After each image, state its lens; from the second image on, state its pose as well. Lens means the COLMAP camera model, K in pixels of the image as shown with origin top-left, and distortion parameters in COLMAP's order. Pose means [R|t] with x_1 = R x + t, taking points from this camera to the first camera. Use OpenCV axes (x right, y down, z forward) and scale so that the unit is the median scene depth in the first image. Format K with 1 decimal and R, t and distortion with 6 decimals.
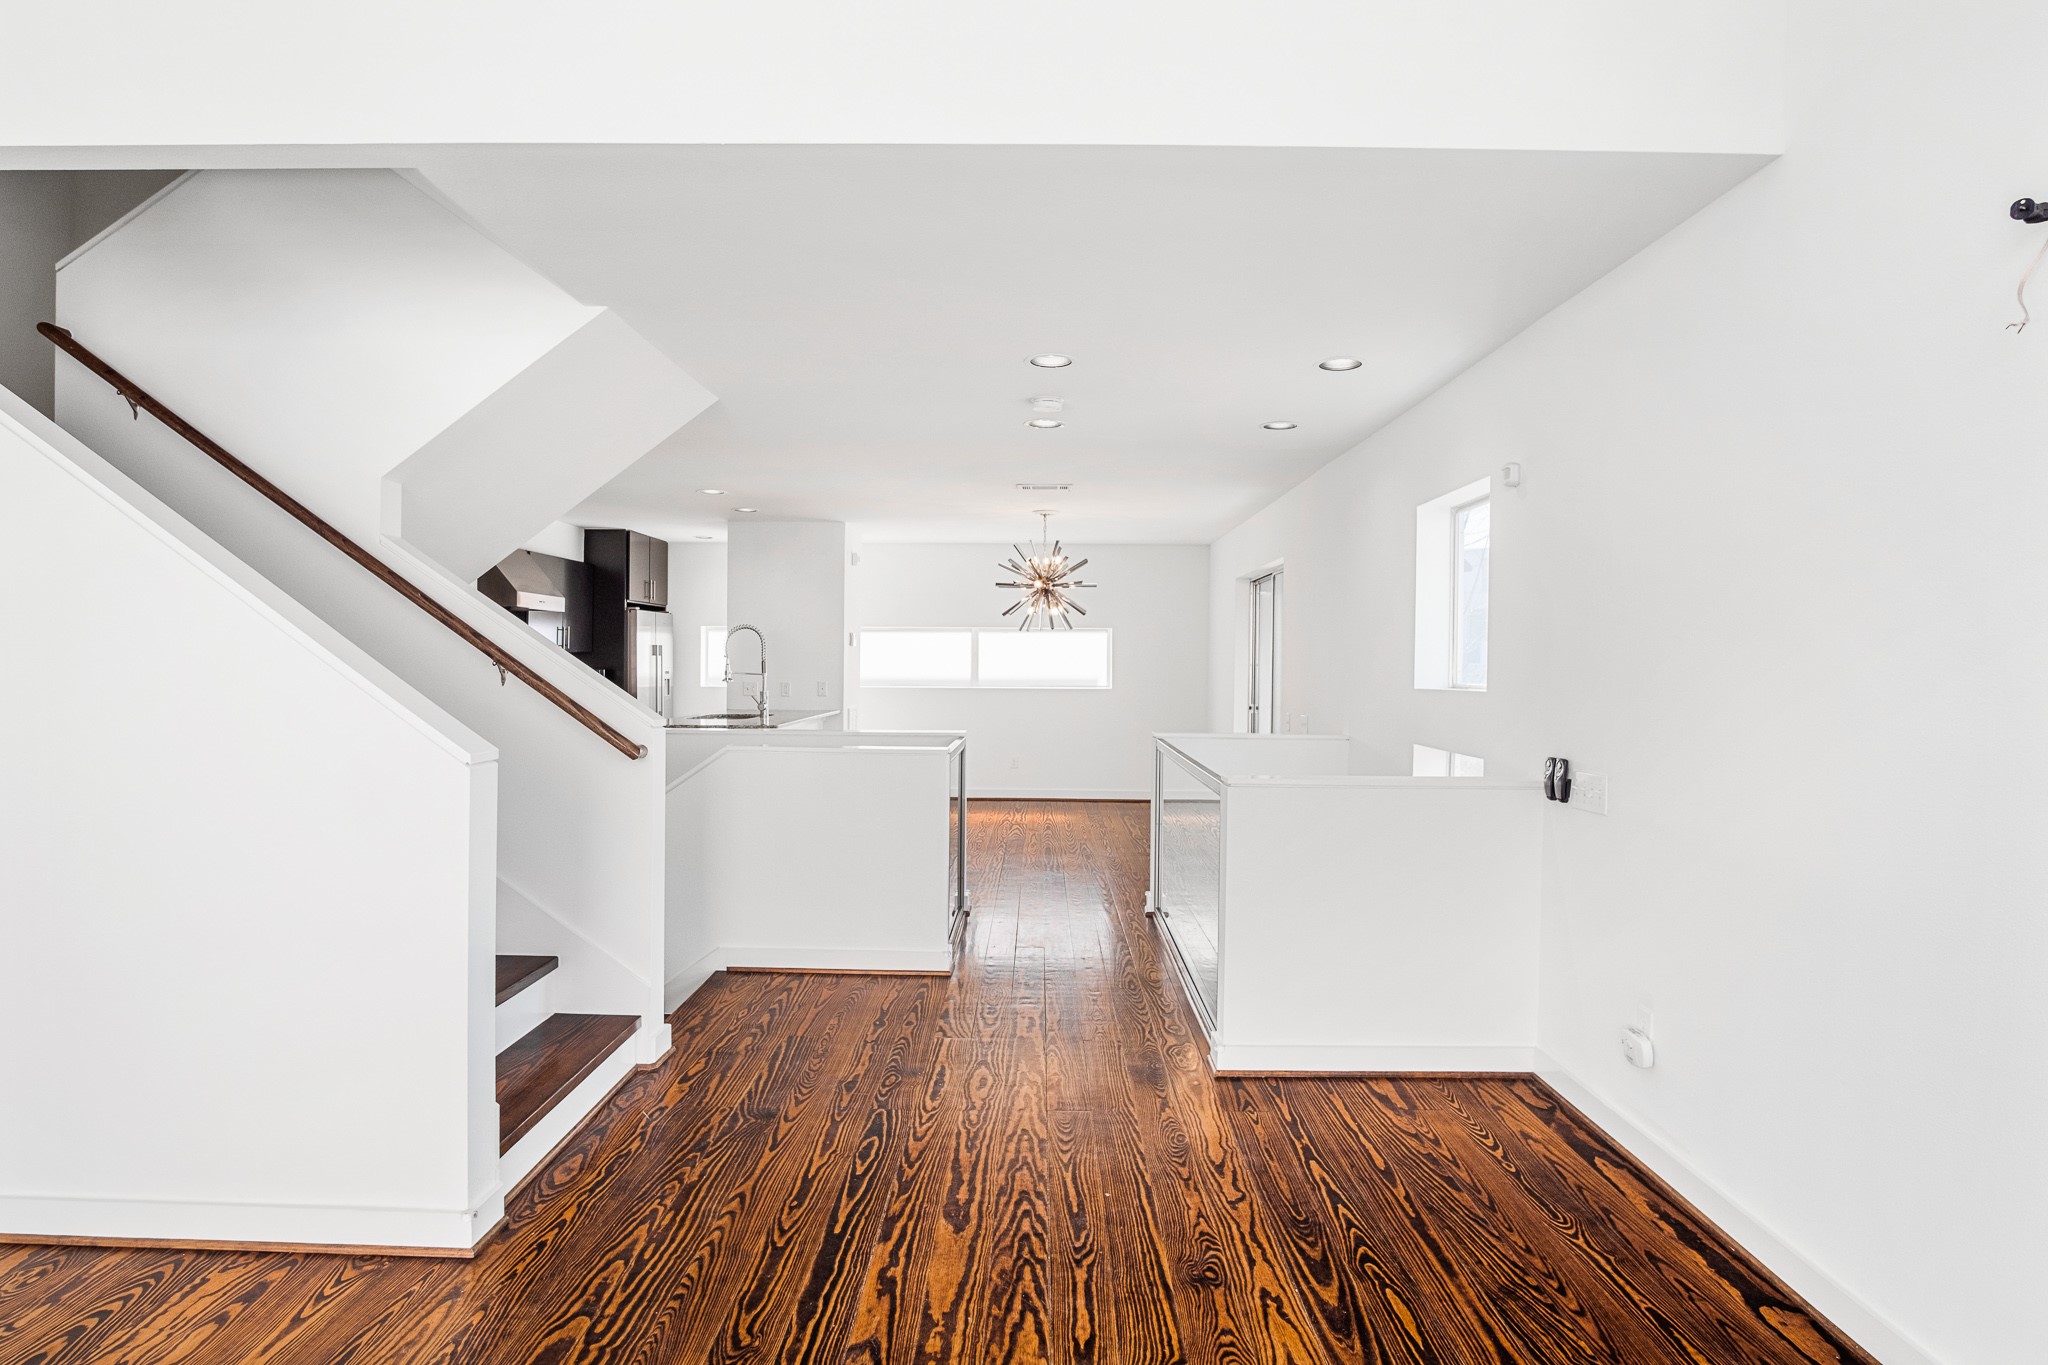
lens RADIAL K [[1112.4, 0, 1025.2], [0, 1112.4, 661.8], [0, 0, 1]] dist [-0.033577, 0.010782]
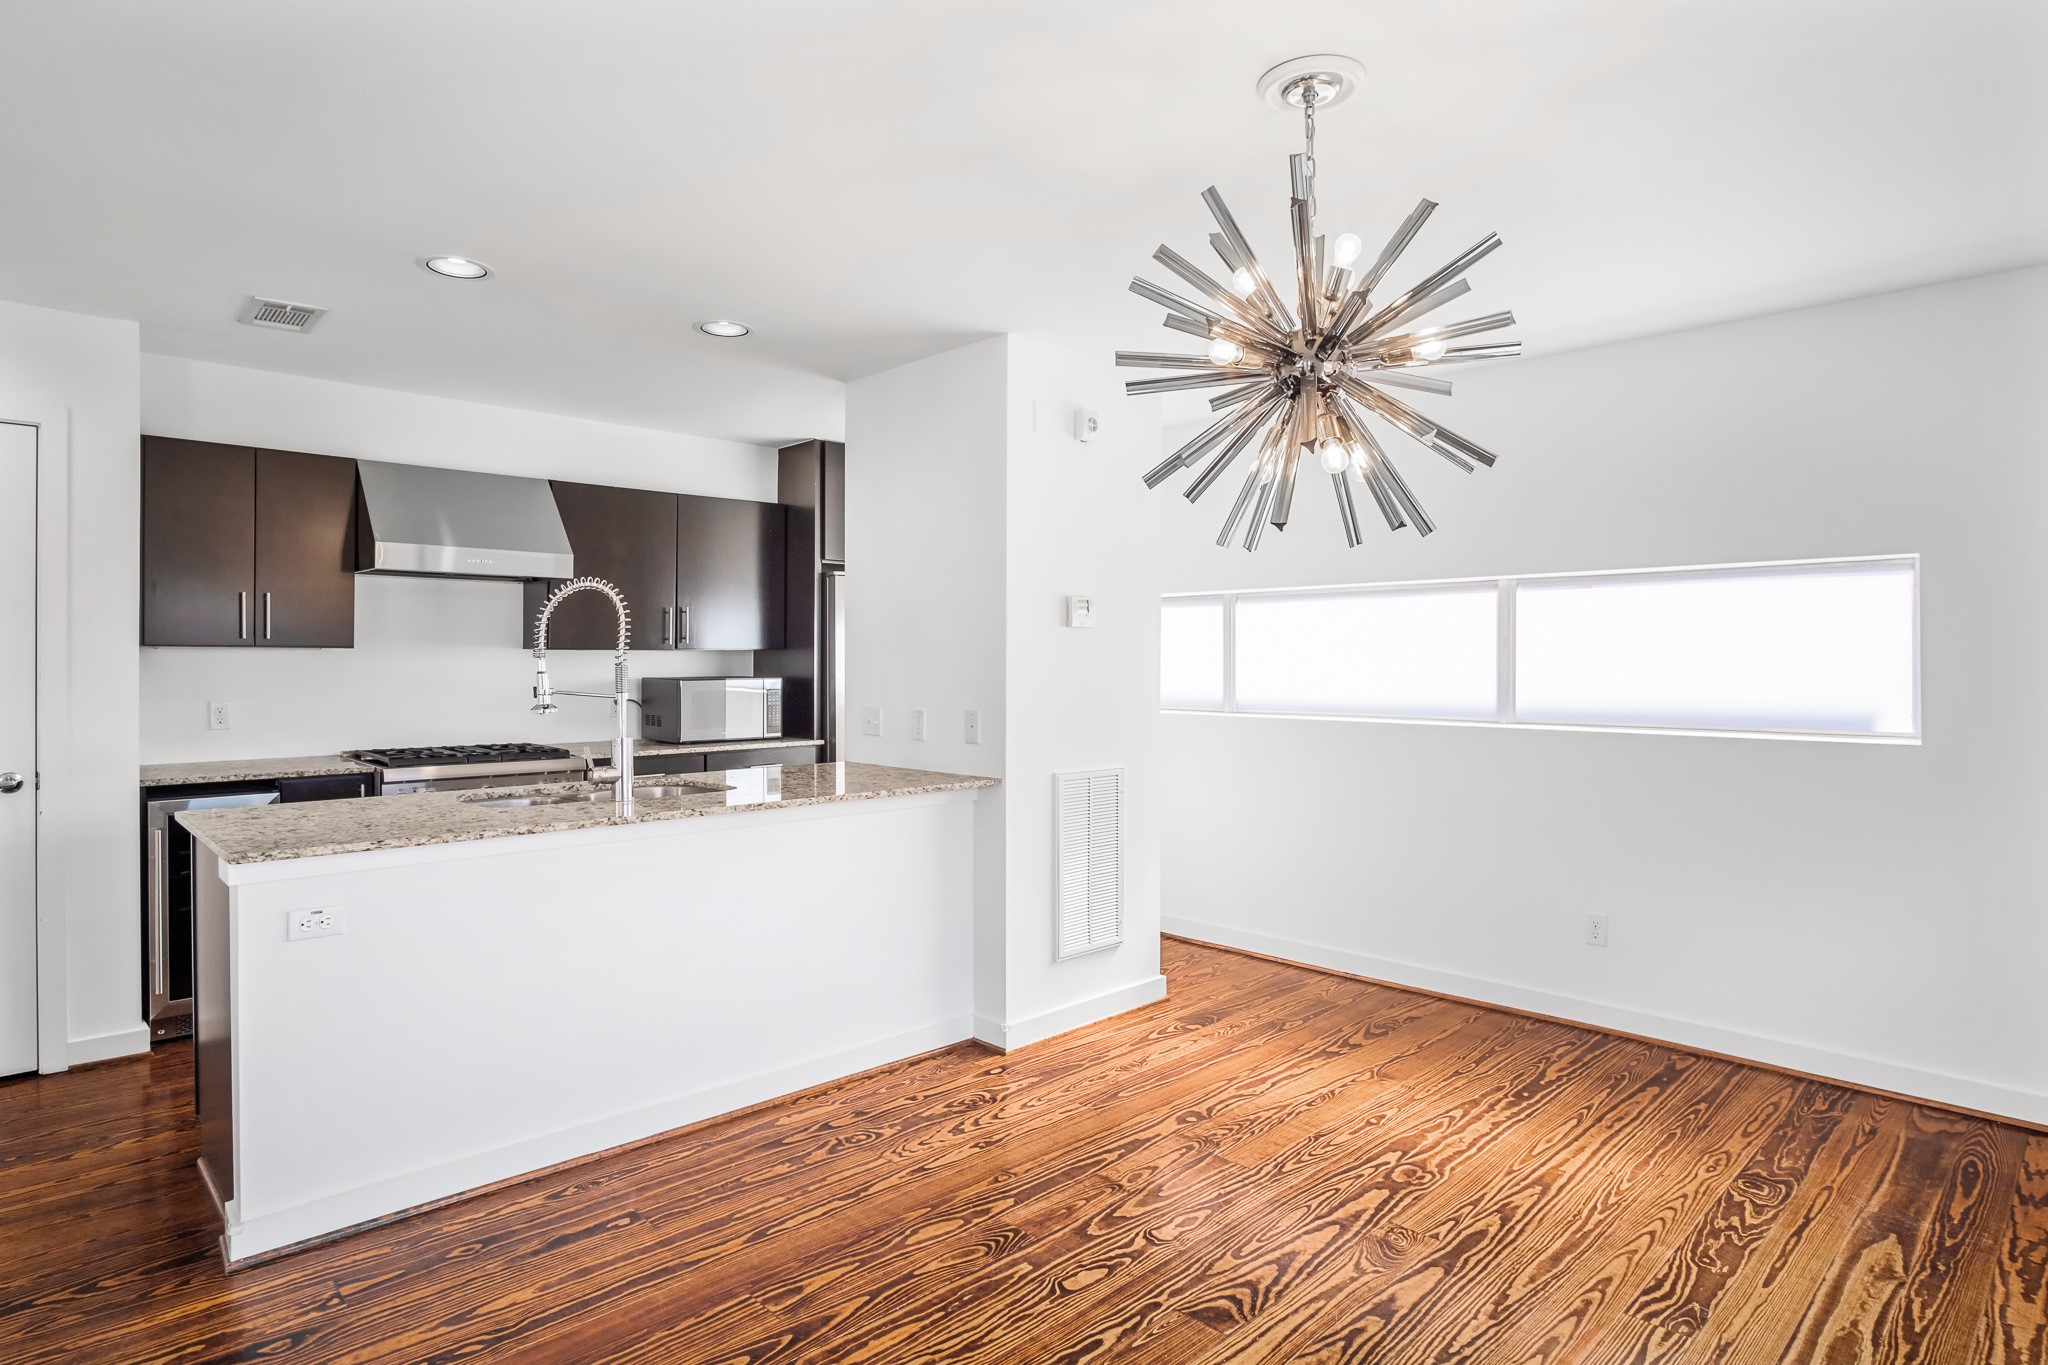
lens RADIAL K [[1112.4, 0, 1025.2], [0, 1112.4, 661.8], [0, 0, 1]] dist [-0.033577, 0.010782]
pose [[0.705120, -0.004398, -0.709075, 0.131641], [0.004642, 0.999988, -0.001587, -0.000264], [0.709073, -0.002173, 0.705132, 0.662148]]
